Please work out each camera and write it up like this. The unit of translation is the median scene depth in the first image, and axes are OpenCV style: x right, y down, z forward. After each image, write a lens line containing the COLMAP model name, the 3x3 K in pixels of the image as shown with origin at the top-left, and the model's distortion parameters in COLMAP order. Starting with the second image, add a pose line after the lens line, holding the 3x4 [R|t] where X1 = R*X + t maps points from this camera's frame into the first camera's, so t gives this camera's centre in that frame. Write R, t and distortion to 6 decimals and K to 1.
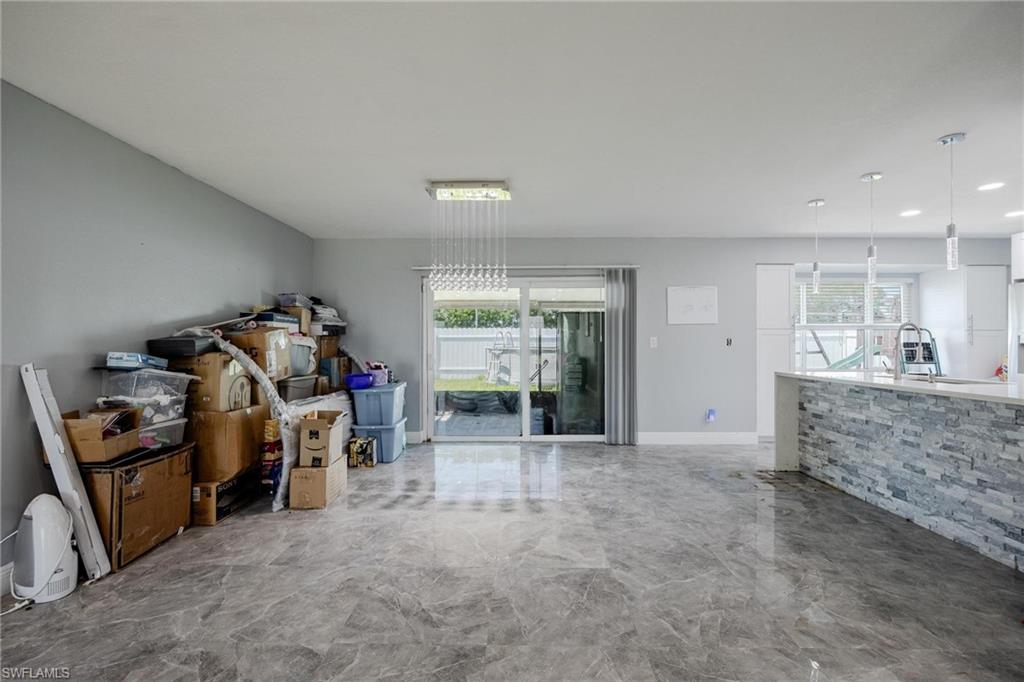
lens RADIAL K [[447.7, 0, 512.0], [0, 447.7, 341.0], [0, 0, 1]] dist [-0.009916, 0.000008]
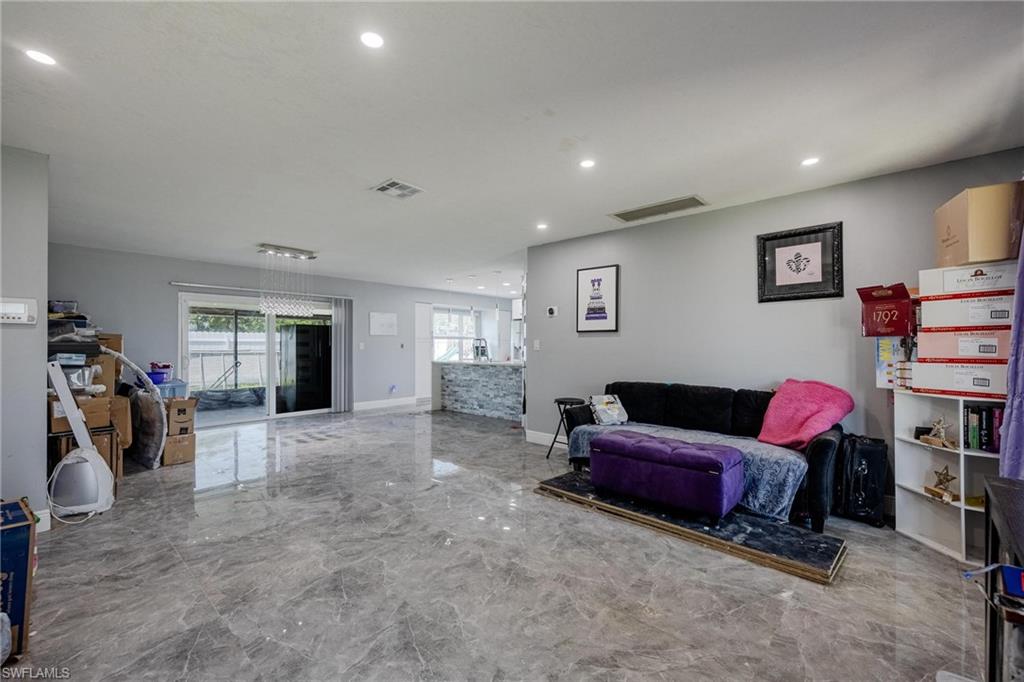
lens RADIAL K [[428.9, 0, 515.4], [0, 428.9, 344.8], [0, 0, 1]] dist [0.010607, 0.000012]
pose [[0.658676, 0.002794, 0.752421, -0.754287], [-0.003198, 0.999994, -0.000914, -0.004015], [-0.752419, -0.001804, 0.658682, -0.677787]]
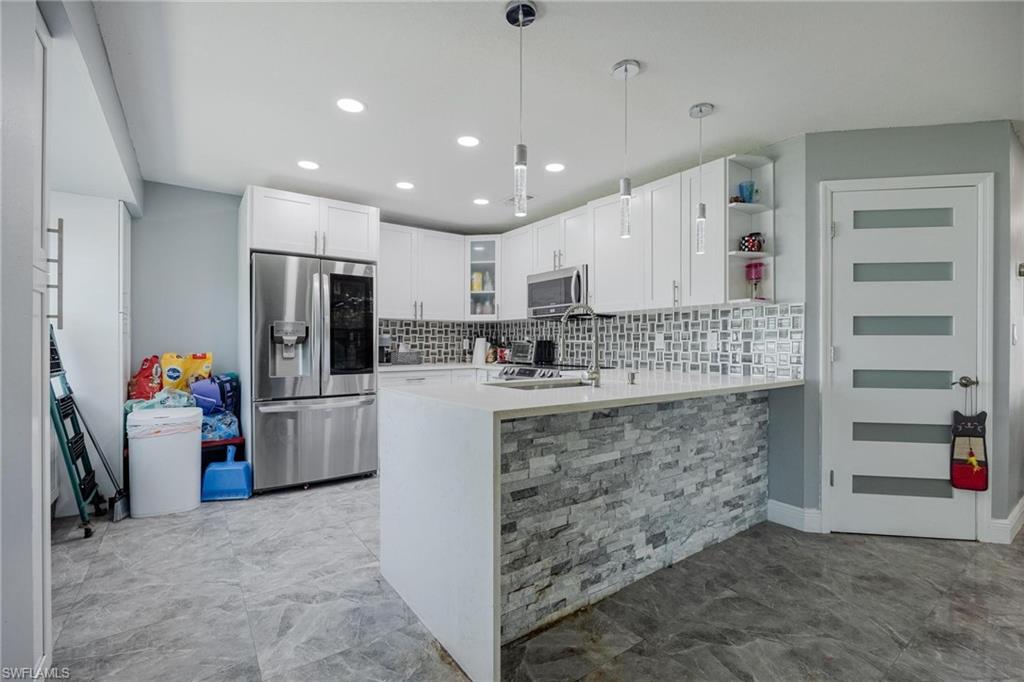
lens RADIAL K [[451.6, 0, 516.3], [0, 451.6, 344.4], [0, 0, 1]] dist [-0.007011, 0.000215]
pose [[-0.601760, -0.002813, 0.798672, 0.382462], [-0.007836, 0.999966, -0.002383, 0.023697], [-0.798639, -0.007692, -0.601762, 1.479236]]
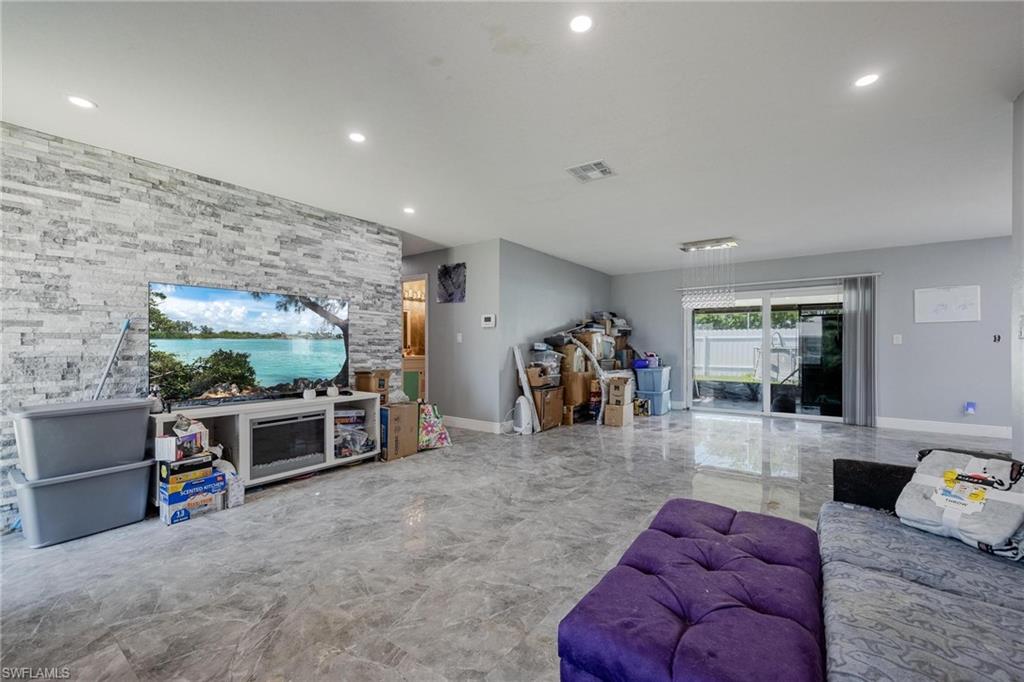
lens RADIAL K [[421.9, 0, 511.3], [0, 421.9, 345.0], [0, 0, 1]] dist [0.002499, -0.000009]
pose [[0.815106, 0.000858, -0.579311, 0.219564], [0.000971, 0.999995, 0.002847, 0.022615], [0.579311, -0.002883, 0.815101, -0.689402]]
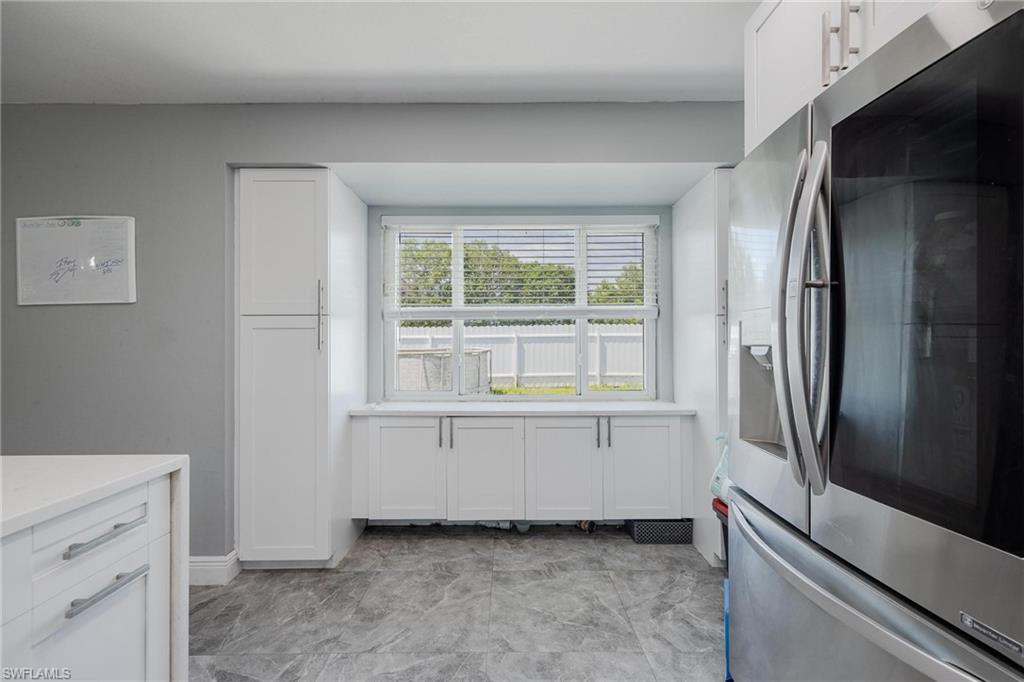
lens RADIAL K [[424.6, 0, 516.0], [0, 424.6, 344.3], [0, 0, 1]] dist [0.007927, -0.000025]
pose [[0.999659, -0.007143, 0.025106, 1.276353], [0.006935, 0.999941, 0.008365, -0.000096], [-0.025164, -0.008188, 0.999650, 0.912709]]
